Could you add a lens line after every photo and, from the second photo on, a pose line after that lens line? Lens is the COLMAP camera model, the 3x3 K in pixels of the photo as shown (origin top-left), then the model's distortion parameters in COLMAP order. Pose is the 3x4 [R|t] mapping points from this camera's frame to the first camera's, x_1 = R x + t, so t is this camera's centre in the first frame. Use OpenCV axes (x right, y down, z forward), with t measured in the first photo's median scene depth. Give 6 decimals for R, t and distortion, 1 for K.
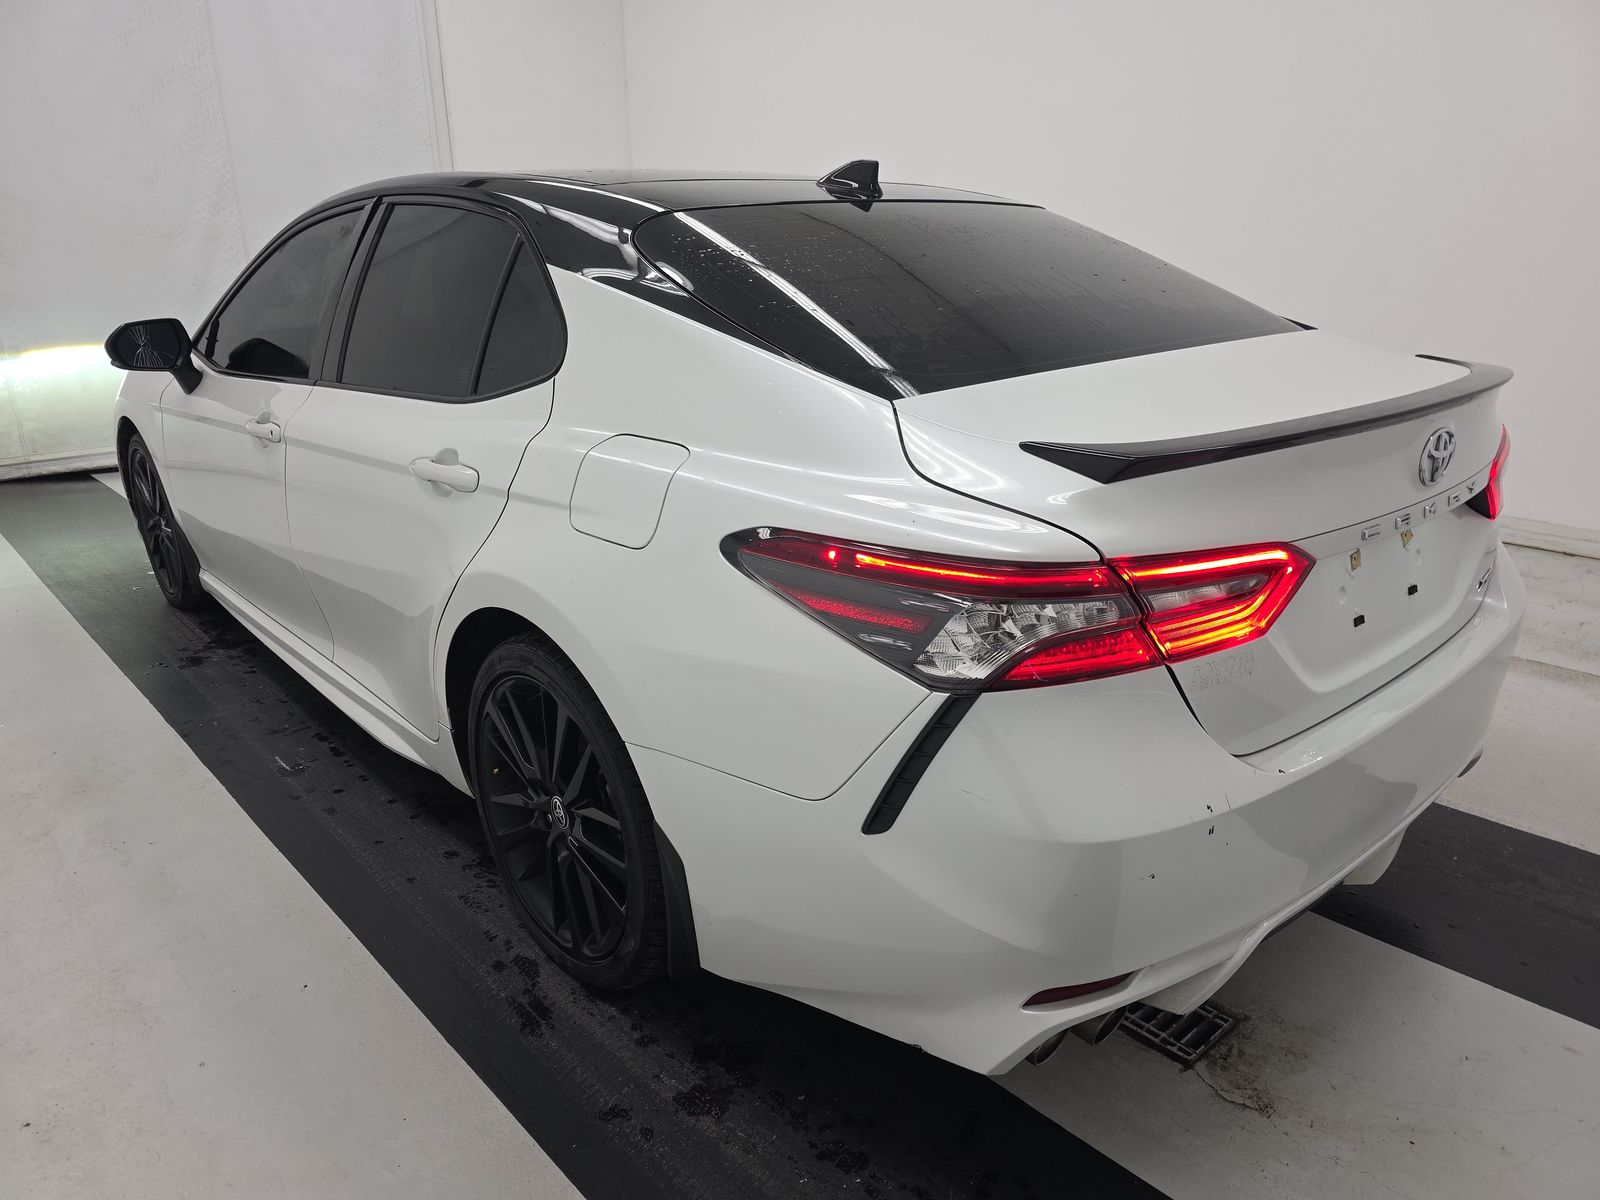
lens RADIAL K [[1086.1, 0, 795.7], [0, 1086.1, 613.1], [0, 0, 1]] dist [0.037749, 0.001570]
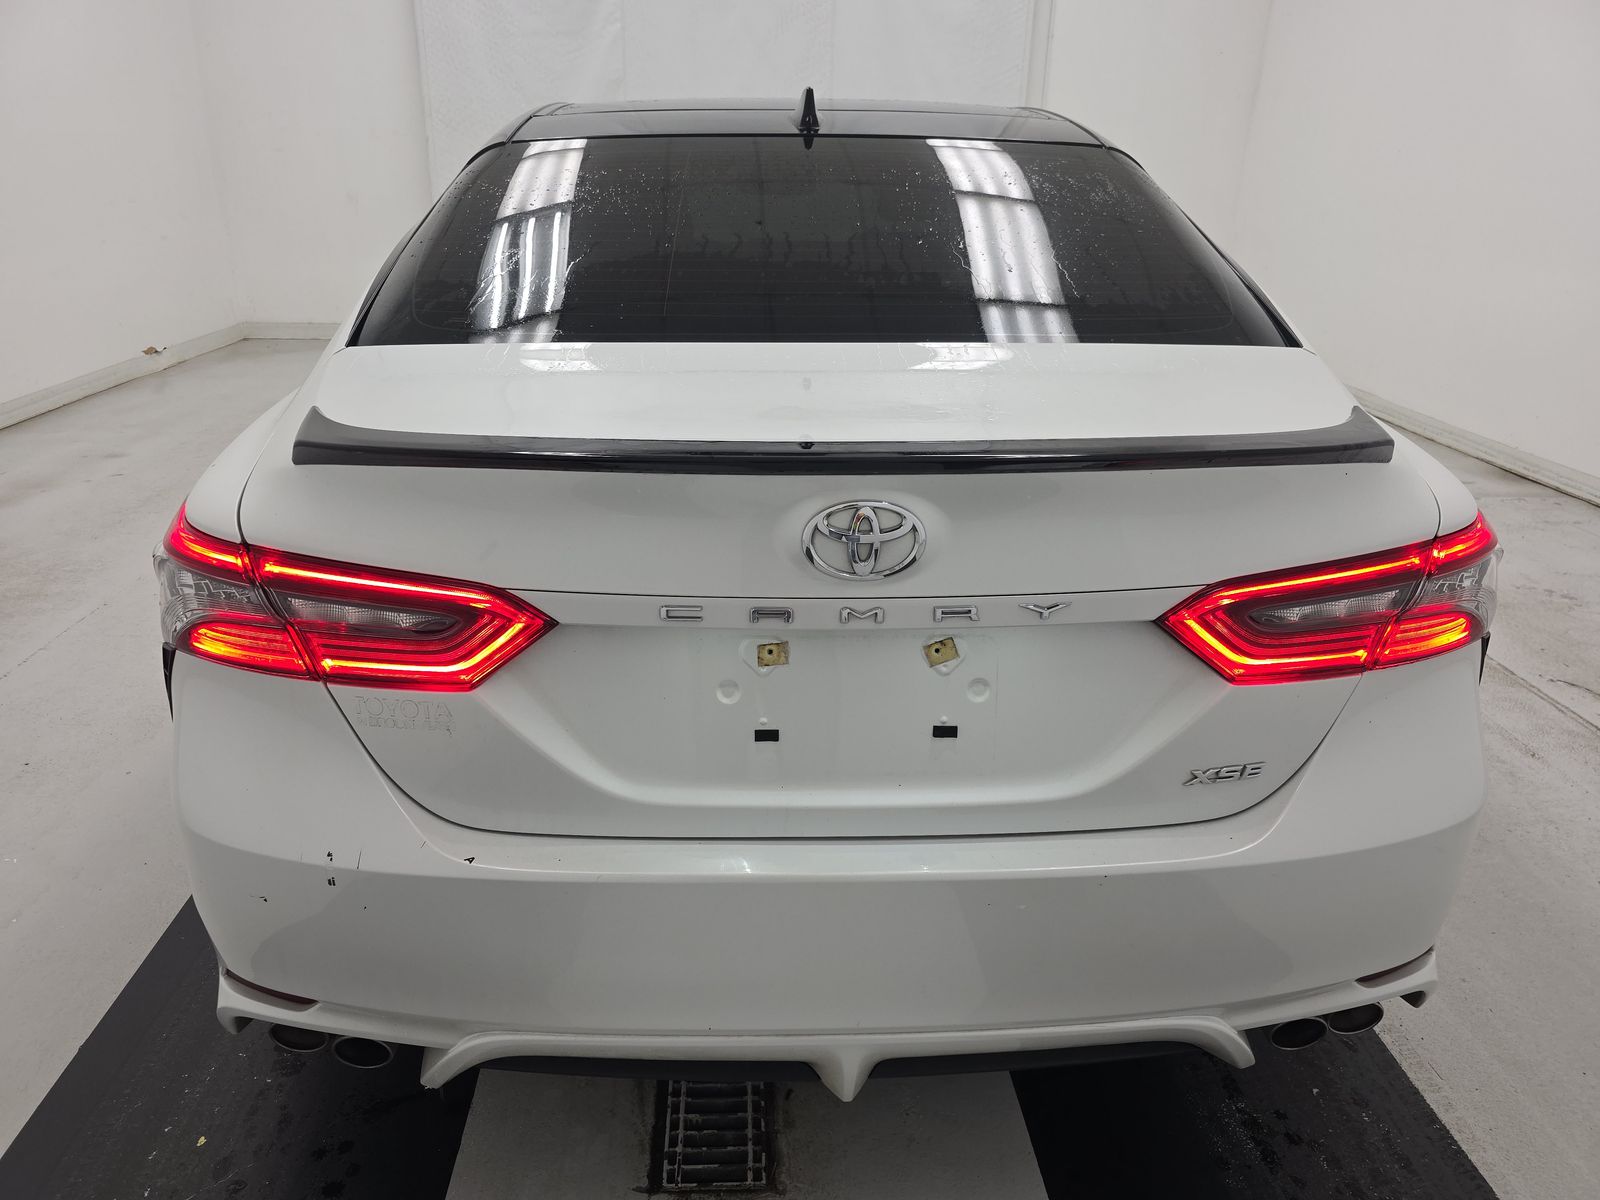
lens RADIAL K [[1086.1, 0, 800.4], [0, 1086.1, 601.5], [0, 0, 1]] dist [0.037749, 0.001570]
pose [[0.759108, 0.262582, -0.595656, 0.942700], [-0.228680, 0.964283, 0.133652, -0.182466], [0.609476, 0.034759, 0.792042, 0.443845]]
